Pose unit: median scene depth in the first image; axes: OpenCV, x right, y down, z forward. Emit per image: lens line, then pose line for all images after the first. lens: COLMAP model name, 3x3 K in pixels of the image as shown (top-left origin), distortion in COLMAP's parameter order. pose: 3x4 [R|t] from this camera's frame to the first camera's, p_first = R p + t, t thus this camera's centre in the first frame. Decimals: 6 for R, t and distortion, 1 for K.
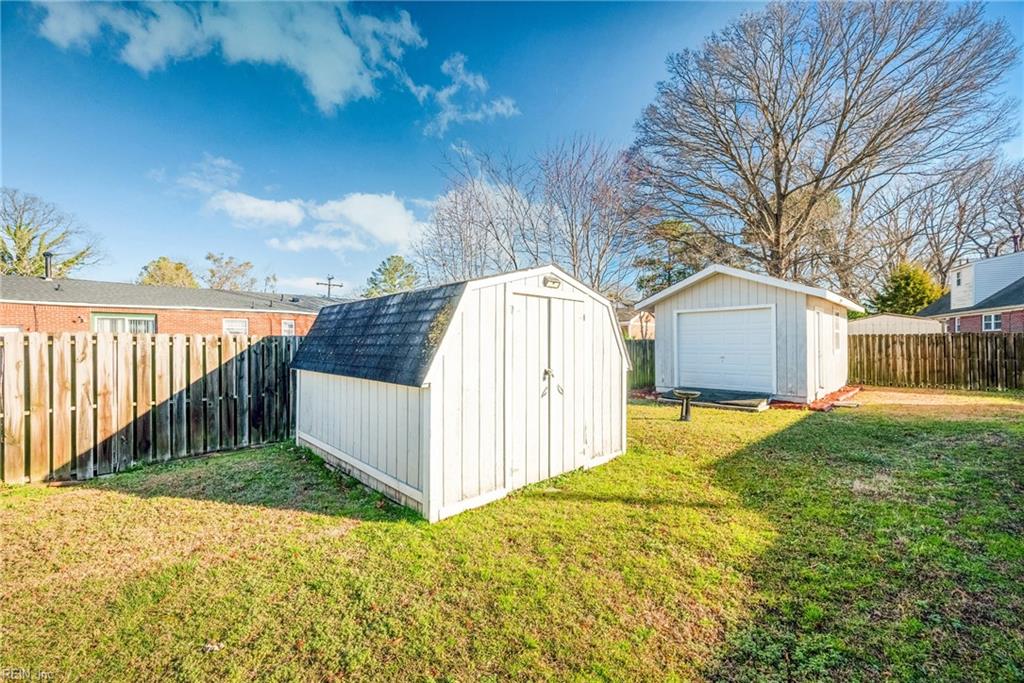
lens RADIAL K [[407.1, 0, 509.1], [0, 407.1, 346.4], [0, 0, 1]] dist [0.001423, -0.000834]
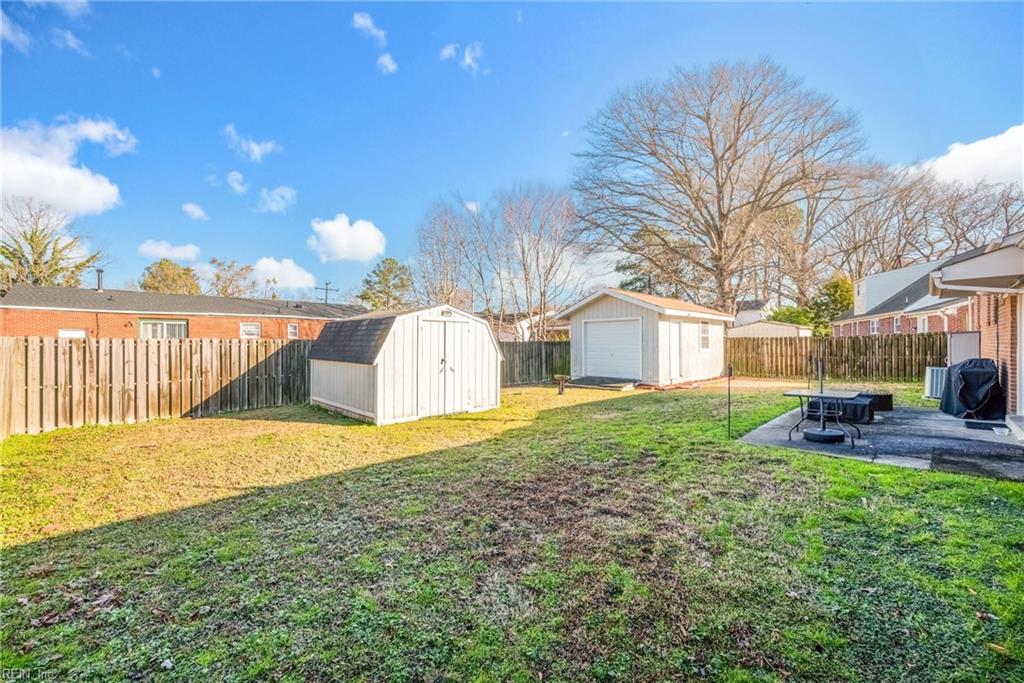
lens RADIAL K [[407.1, 0, 507.7], [0, 407.1, 344.0], [0, 0, 1]] dist [0.001423, -0.000834]
pose [[0.999983, 0.002083, 0.005438, 0.140256], [-0.002063, 0.999991, -0.003703, -0.002239], [-0.005446, 0.003692, 0.999978, -0.341215]]
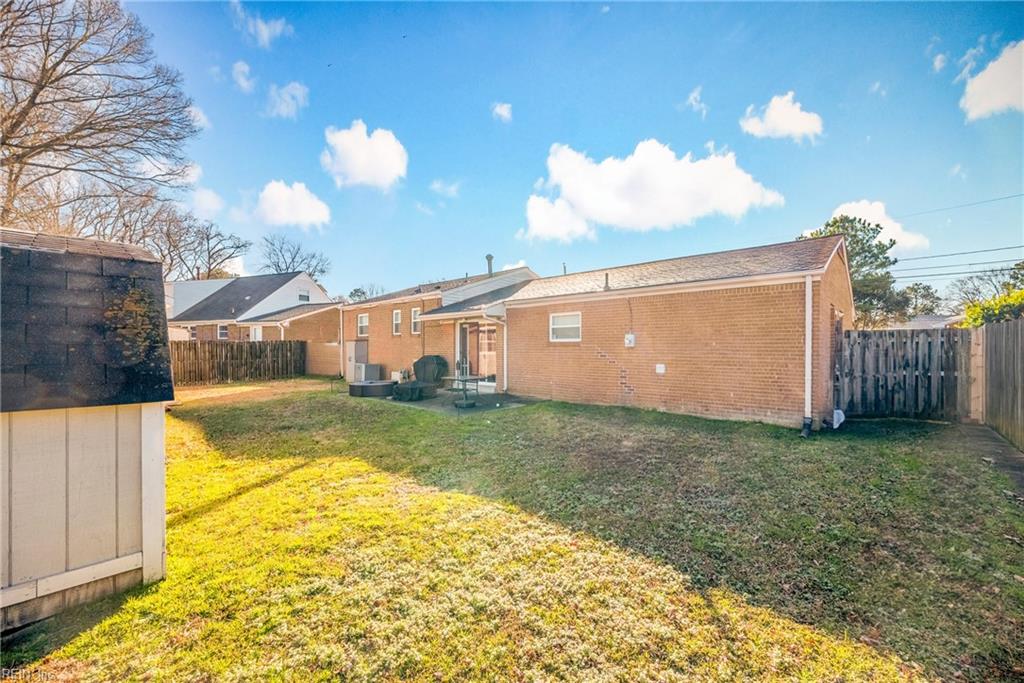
lens RADIAL K [[407.1, 0, 520.7], [0, 407.1, 345.9], [0, 0, 1]] dist [0.001423, -0.000834]
pose [[-0.079176, 0.011501, 0.996794, -0.271529], [0.004692, 0.999927, -0.011164, 0.003069], [-0.996850, 0.003793, -0.079225, 0.109534]]
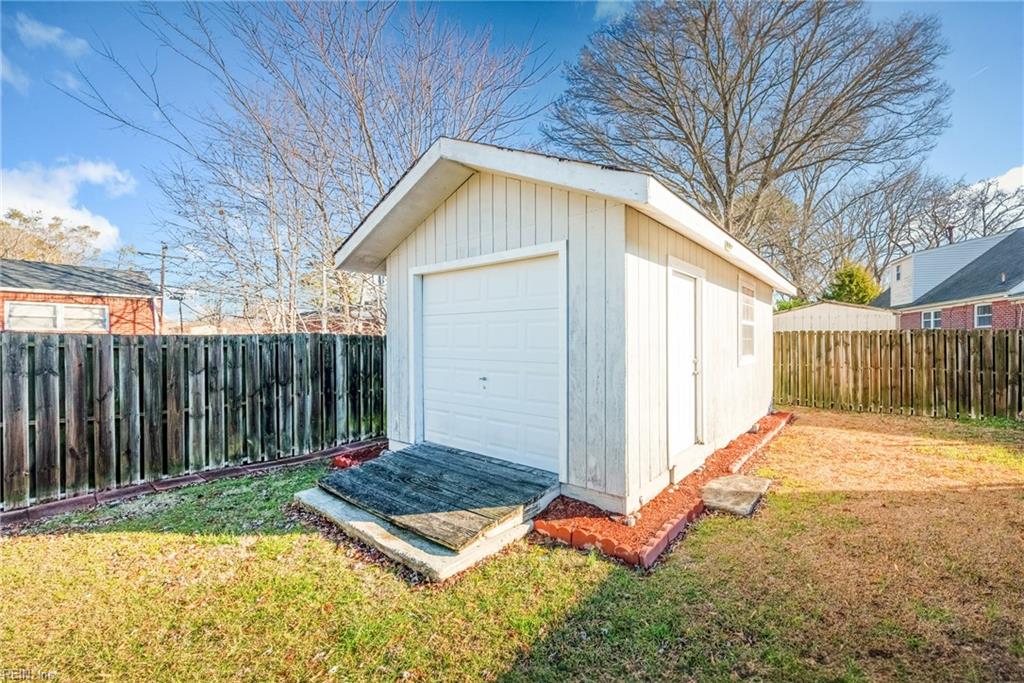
lens RADIAL K [[407.1, 0, 601.9], [0, 407.1, 343.7], [0, 0, 1]] dist [0.001423, -0.000834]
pose [[0.973965, 0.003977, 0.226664, 0.479797], [-0.003874, 0.999992, -0.000900, -0.007743], [-0.226666, -0.000001, 0.973973, 0.500218]]
